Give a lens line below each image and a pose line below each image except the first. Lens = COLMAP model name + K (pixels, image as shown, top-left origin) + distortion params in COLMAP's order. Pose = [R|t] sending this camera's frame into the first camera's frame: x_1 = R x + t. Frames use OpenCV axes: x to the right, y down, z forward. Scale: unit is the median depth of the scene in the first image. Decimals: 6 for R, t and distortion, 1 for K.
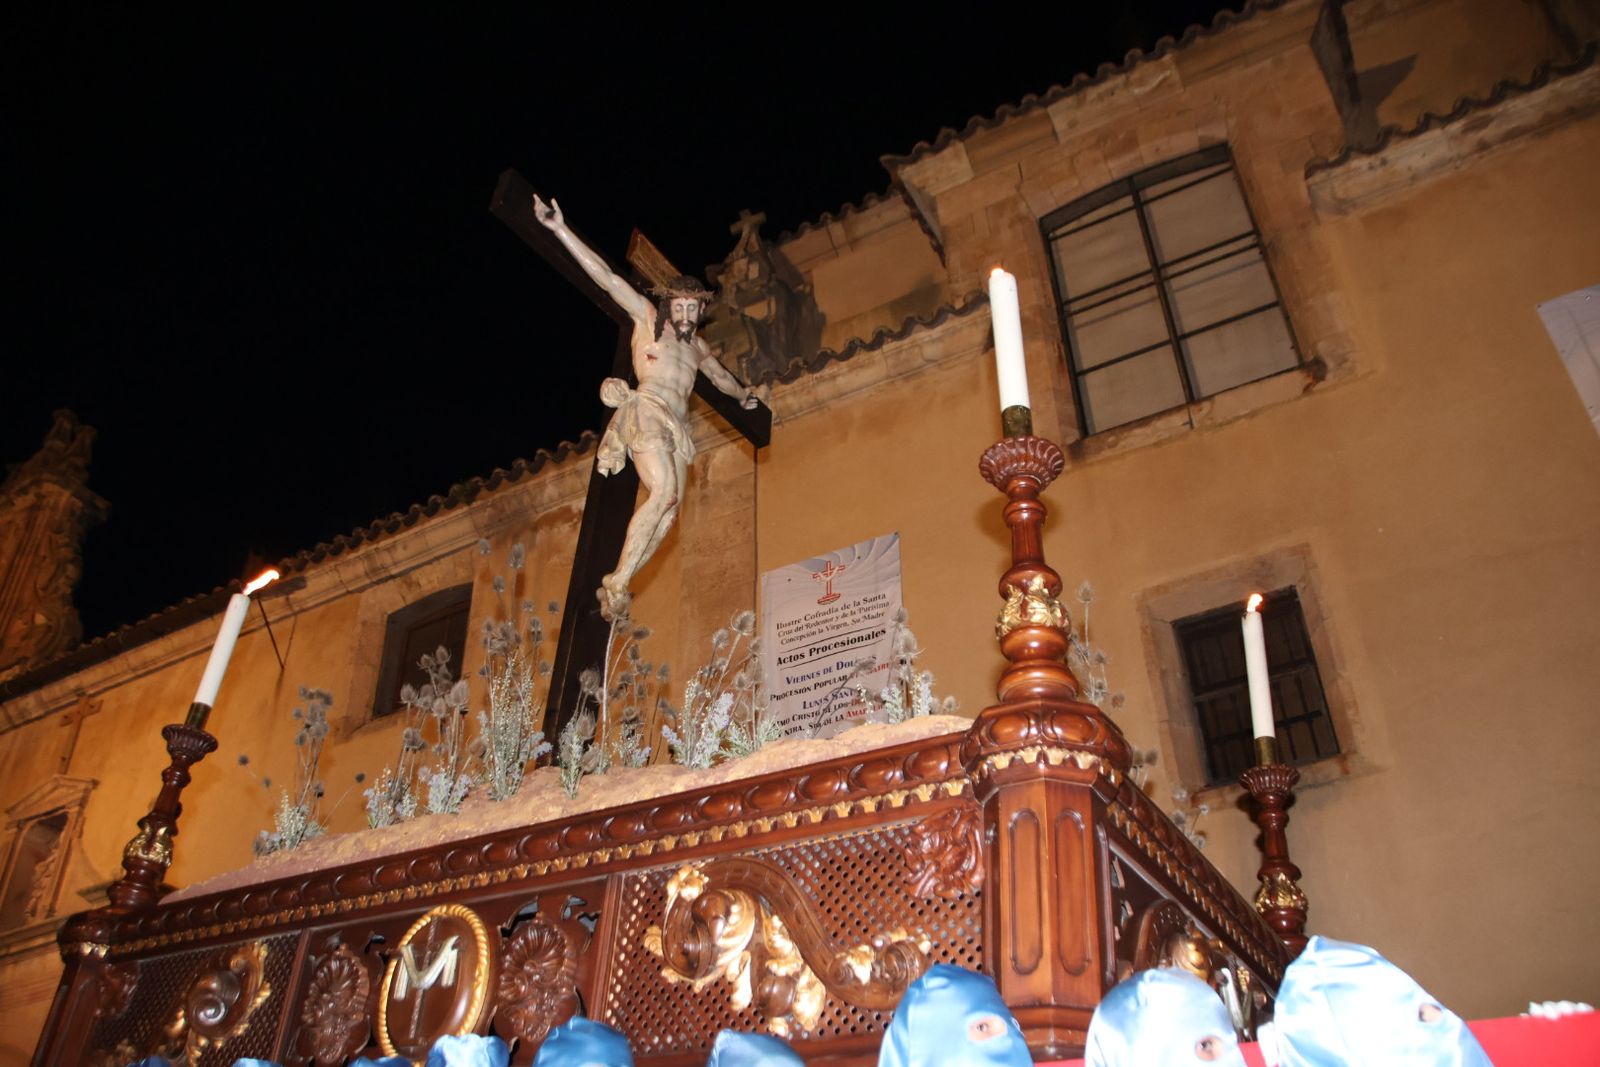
lens RADIAL K [[1313.1, 0, 786.5], [0, 1313.1, 562.1], [0, 0, 1]] dist [-0.145671, 0.134711]
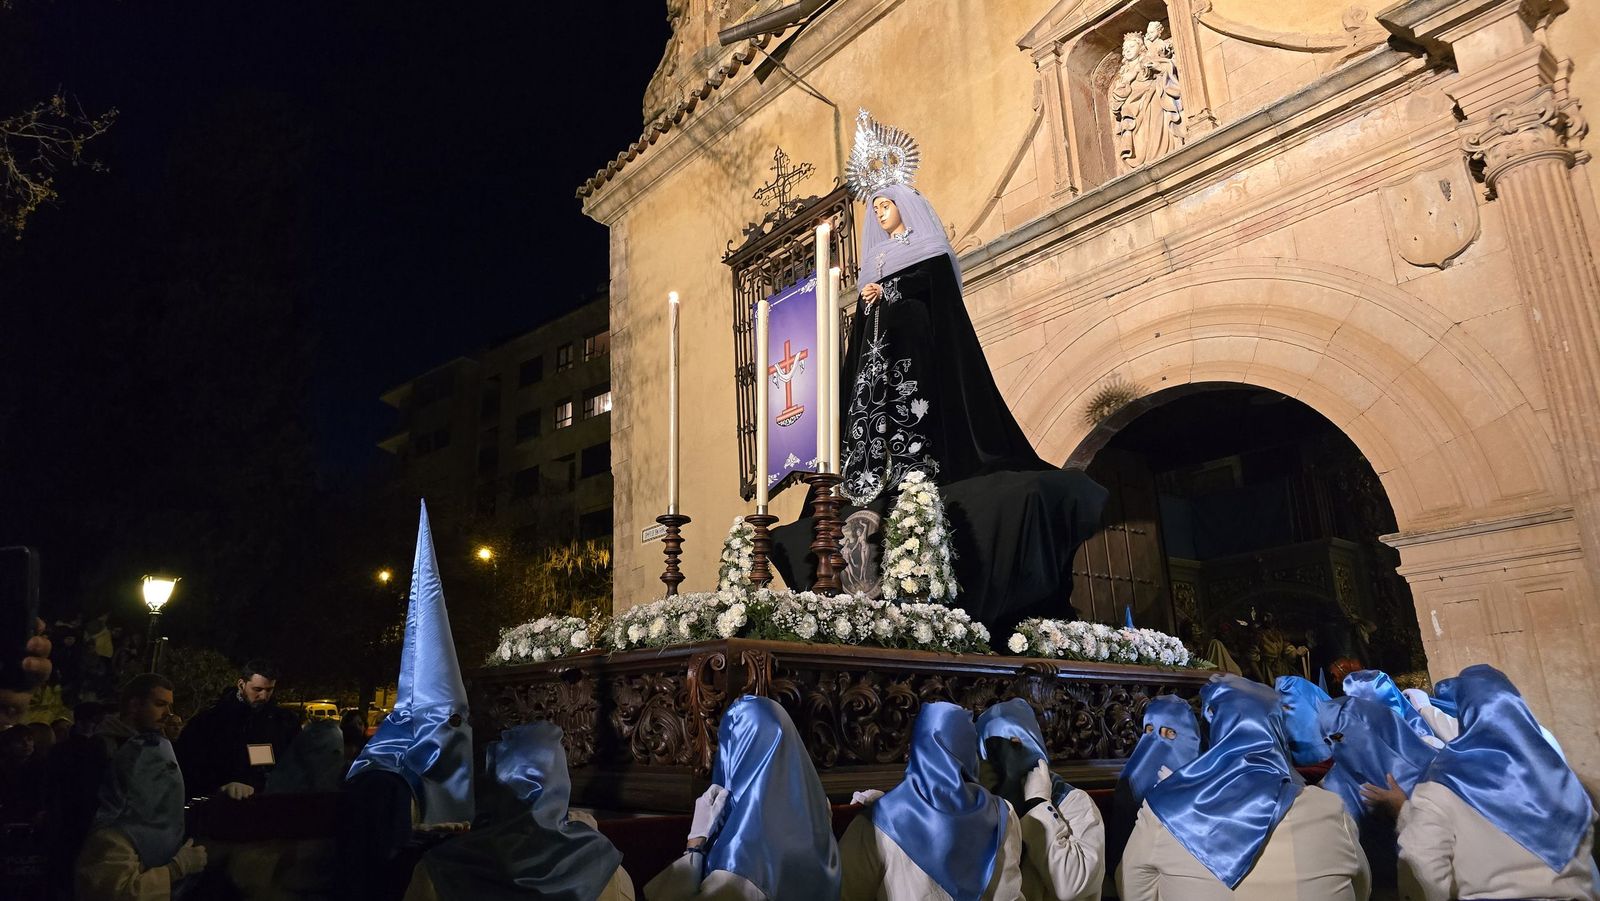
lens RADIAL K [[1070.2, 0, 788.5], [0, 1070.2, 443.7], [0, 0, 1]] dist [0.078929, -0.077715]
pose [[0.939281, -0.116899, -0.322623, -0.571358], [0.216018, 0.931944, 0.291233, 0.202711], [0.266622, -0.343242, 0.900610, 0.341402]]
